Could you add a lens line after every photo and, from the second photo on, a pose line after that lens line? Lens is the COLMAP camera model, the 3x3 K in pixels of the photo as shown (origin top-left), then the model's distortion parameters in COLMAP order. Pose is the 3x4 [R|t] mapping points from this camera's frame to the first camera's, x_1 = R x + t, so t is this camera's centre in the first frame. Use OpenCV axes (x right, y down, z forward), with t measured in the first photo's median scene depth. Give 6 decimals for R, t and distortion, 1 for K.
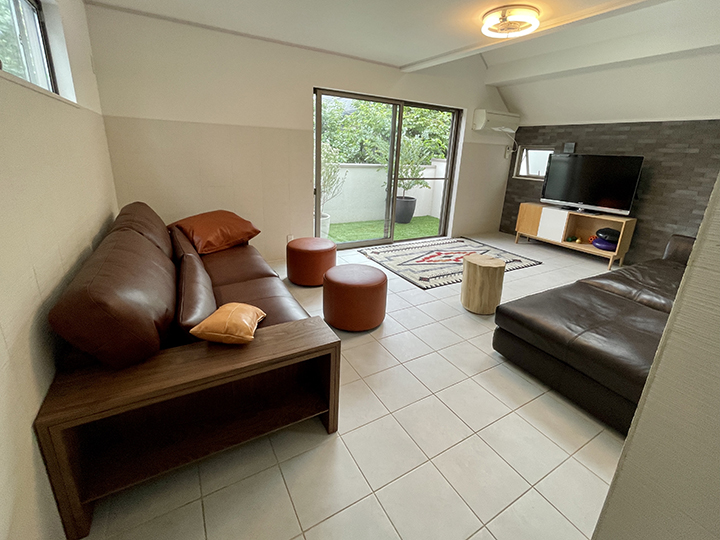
lens RADIAL K [[335.4, 0, 372.2], [0, 335.4, 272.3], [0, 0, 1]] dist [-0.001502, -0.000041]
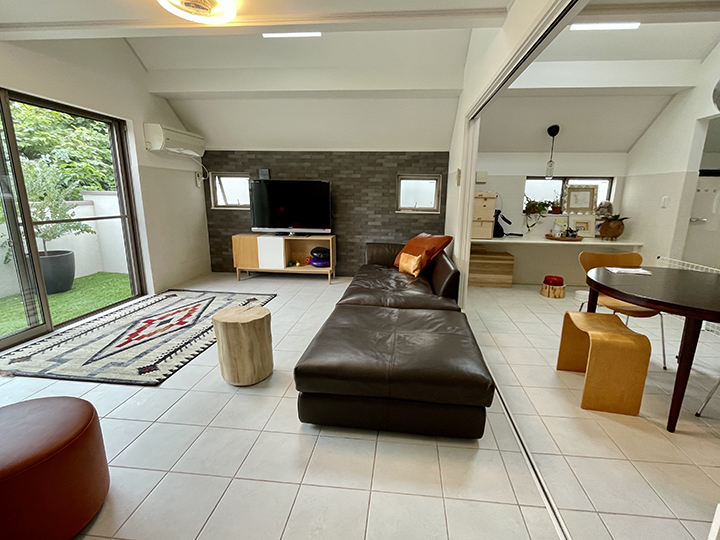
lens RADIAL K [[335.4, 0, 372.2], [0, 335.4, 272.3], [0, 0, 1]] dist [-0.001502, -0.000041]
pose [[0.603469, -0.216336, 0.767479, -0.031217], [0.289348, 0.956300, 0.042047, -0.050356], [-0.743037, 0.196695, 0.639694, 0.204298]]
